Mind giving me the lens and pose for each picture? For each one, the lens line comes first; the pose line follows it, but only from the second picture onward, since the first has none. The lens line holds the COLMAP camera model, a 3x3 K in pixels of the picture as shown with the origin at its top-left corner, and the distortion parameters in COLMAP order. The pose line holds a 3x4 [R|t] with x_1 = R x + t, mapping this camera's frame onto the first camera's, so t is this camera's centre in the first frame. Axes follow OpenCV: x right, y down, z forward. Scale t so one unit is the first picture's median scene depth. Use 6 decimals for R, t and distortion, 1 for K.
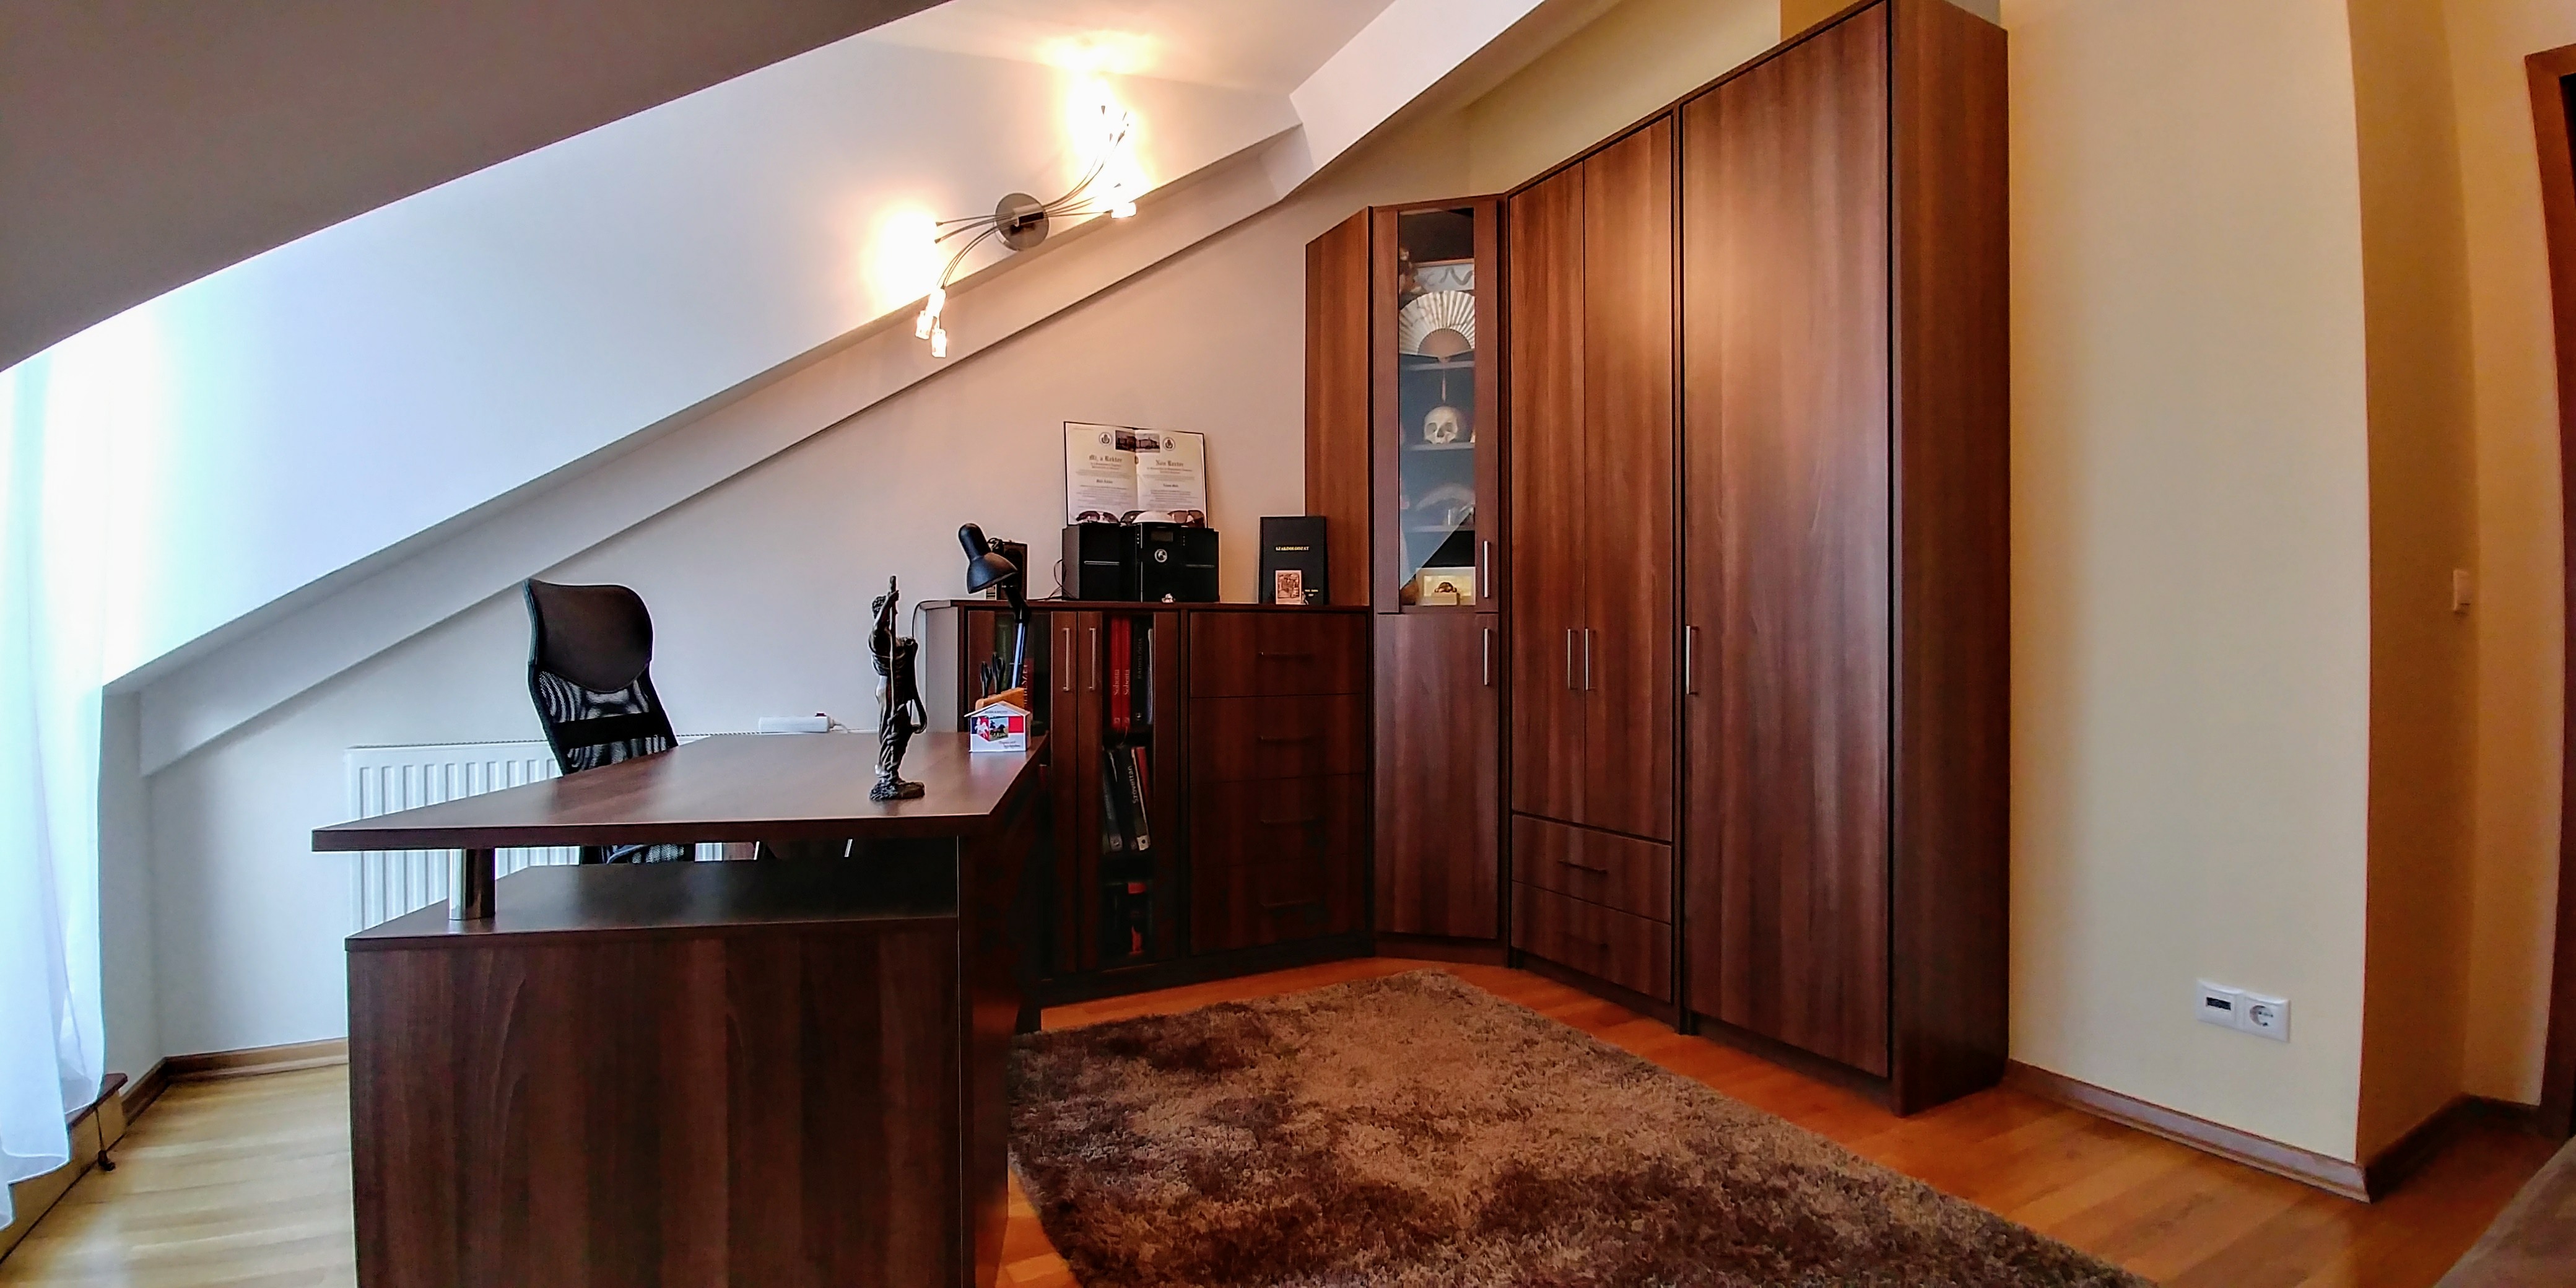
lens RADIAL K [[1144.0, 0, 1288.0], [0, 1144.0, 644.0], [0, 0, 1]] dist [-0.037463, 0.000412]
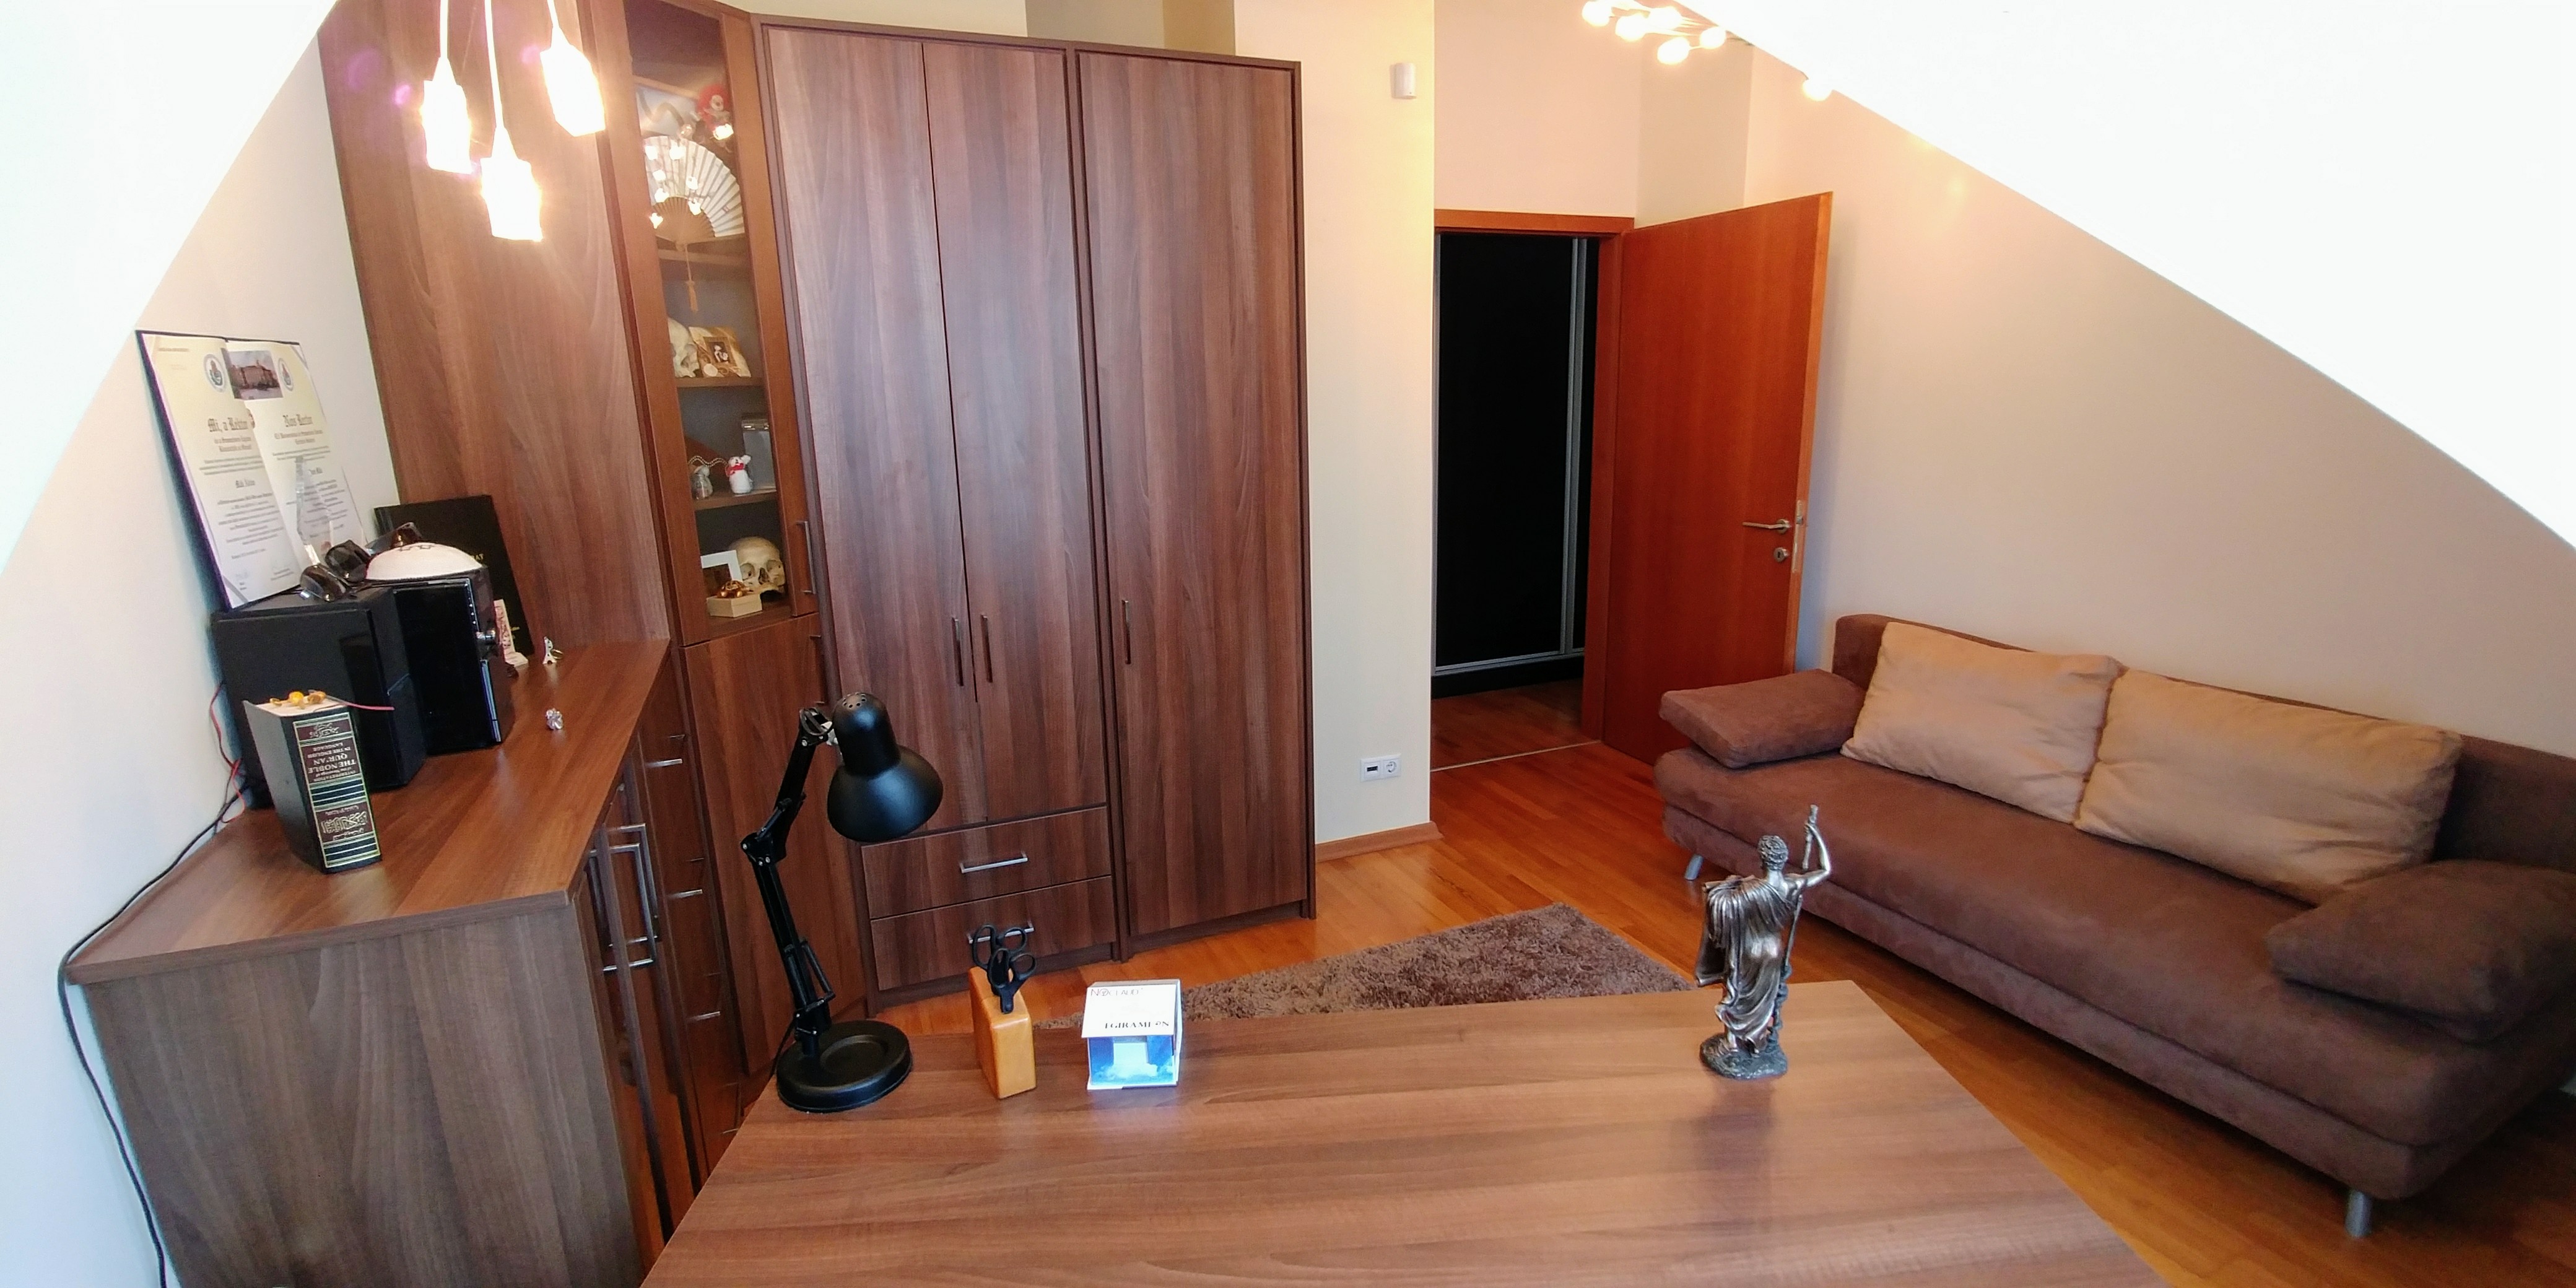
lens RADIAL K [[1144.0, 0, 1288.0], [0, 1144.0, 644.0], [0, 0, 1]] dist [-0.037463, 0.000412]
pose [[0.073064, -0.229855, 0.970478, -0.570511], [0.019860, 0.973221, 0.229010, -0.184304], [-0.997130, 0.002542, 0.075672, 0.659804]]
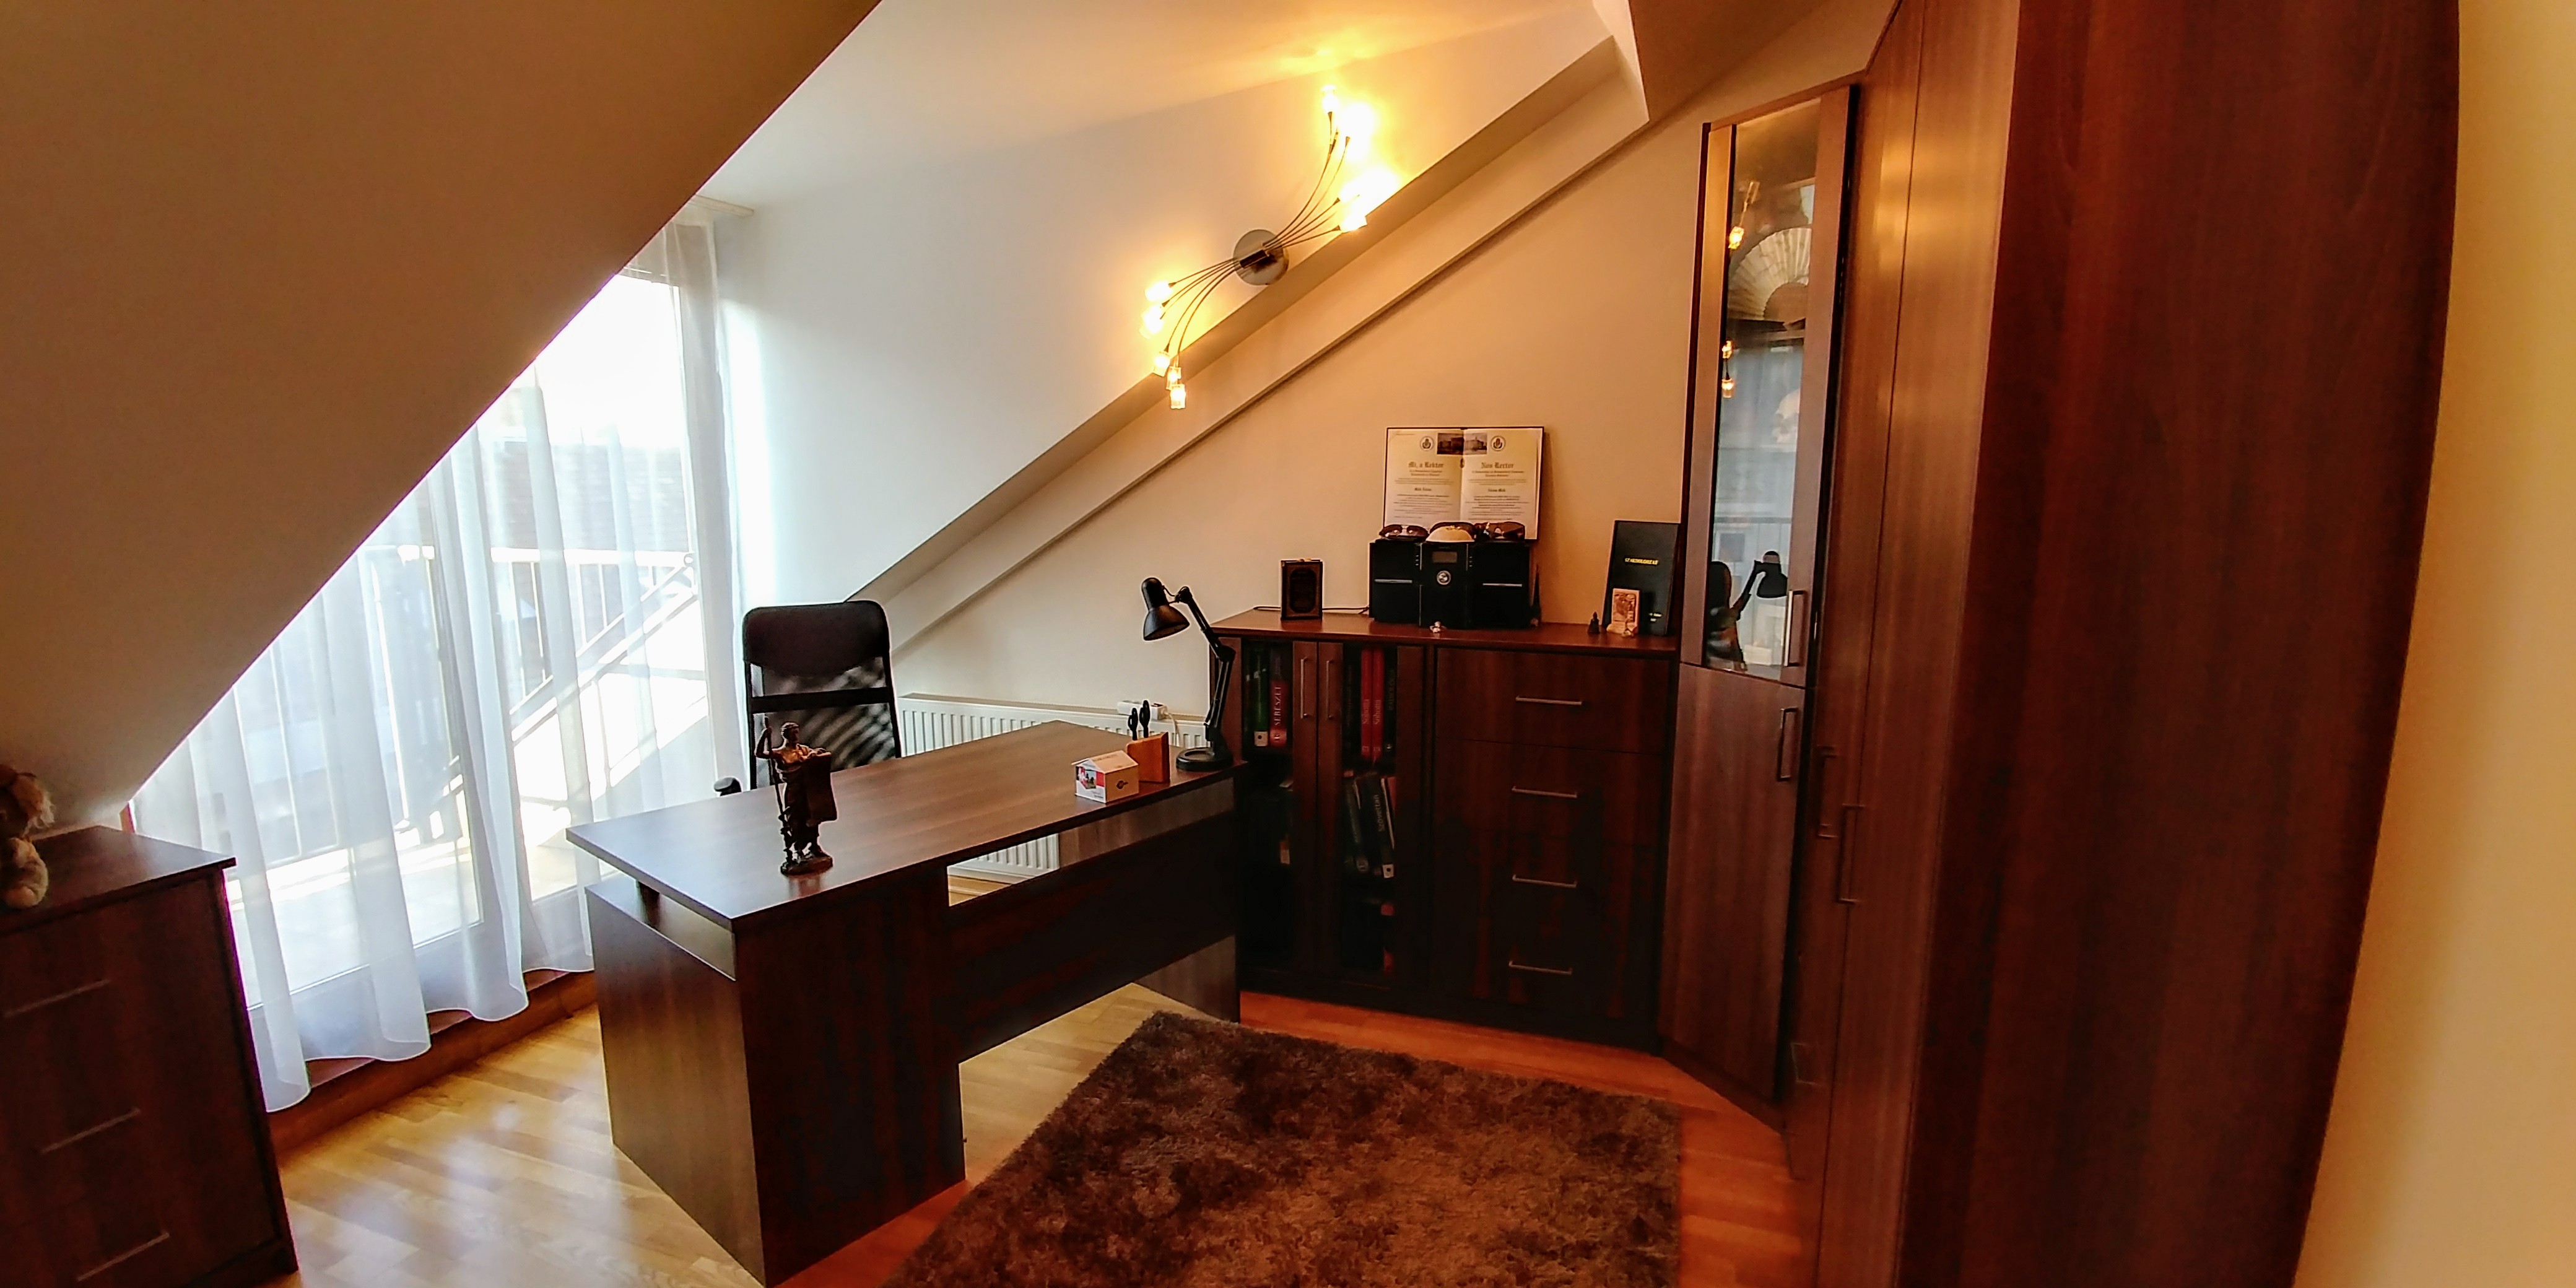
lens RADIAL K [[1144.0, 0, 1288.0], [0, 1144.0, 644.0], [0, 0, 1]] dist [-0.037463, 0.000412]
pose [[0.674852, 0.119033, -0.728290, 0.518140], [-0.005129, 0.987638, 0.156670, -0.178516], [0.737935, -0.101994, 0.667120, 0.288115]]
